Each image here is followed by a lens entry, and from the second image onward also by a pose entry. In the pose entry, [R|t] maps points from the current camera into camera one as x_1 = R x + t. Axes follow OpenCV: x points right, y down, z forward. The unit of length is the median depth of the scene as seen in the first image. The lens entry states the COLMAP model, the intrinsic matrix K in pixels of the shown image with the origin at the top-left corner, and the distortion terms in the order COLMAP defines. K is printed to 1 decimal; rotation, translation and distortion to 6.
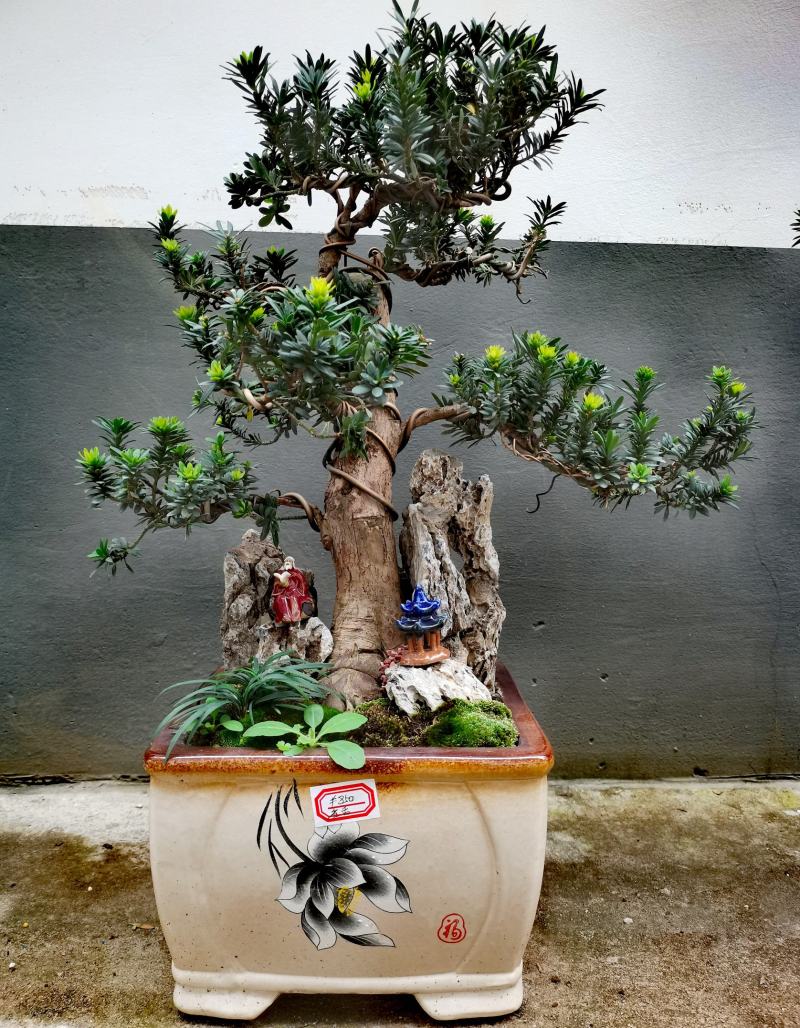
lens RADIAL K [[702.3, 0, 419.3], [0, 702.3, 517.5], [0, 0, 1]] dist [0.046916, -0.000546]
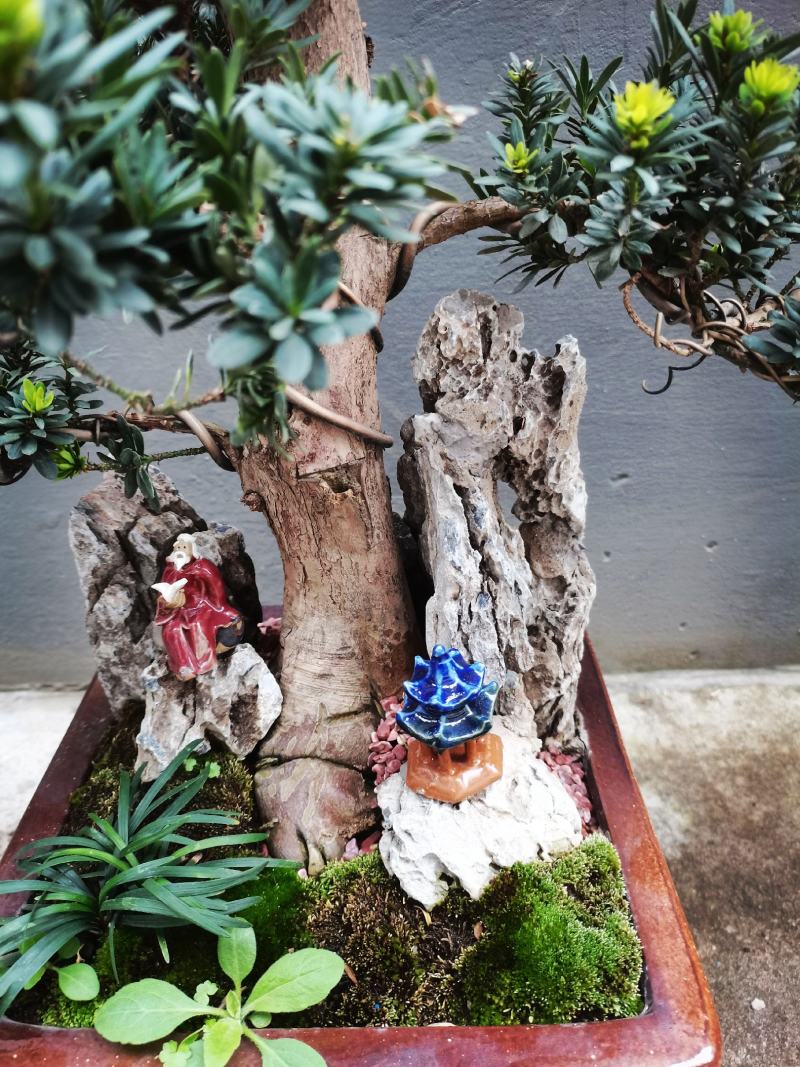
lens RADIAL K [[828.3, 0, 403.9], [0, 828.3, 532.4], [0, 0, 1]] dist [0.033790, -0.048715]
pose [[0.998876, -0.024870, -0.040344, -0.000239], [0.038244, 0.925748, 0.376201, -0.162276], [0.027992, -0.377321, 0.925659, 0.434517]]
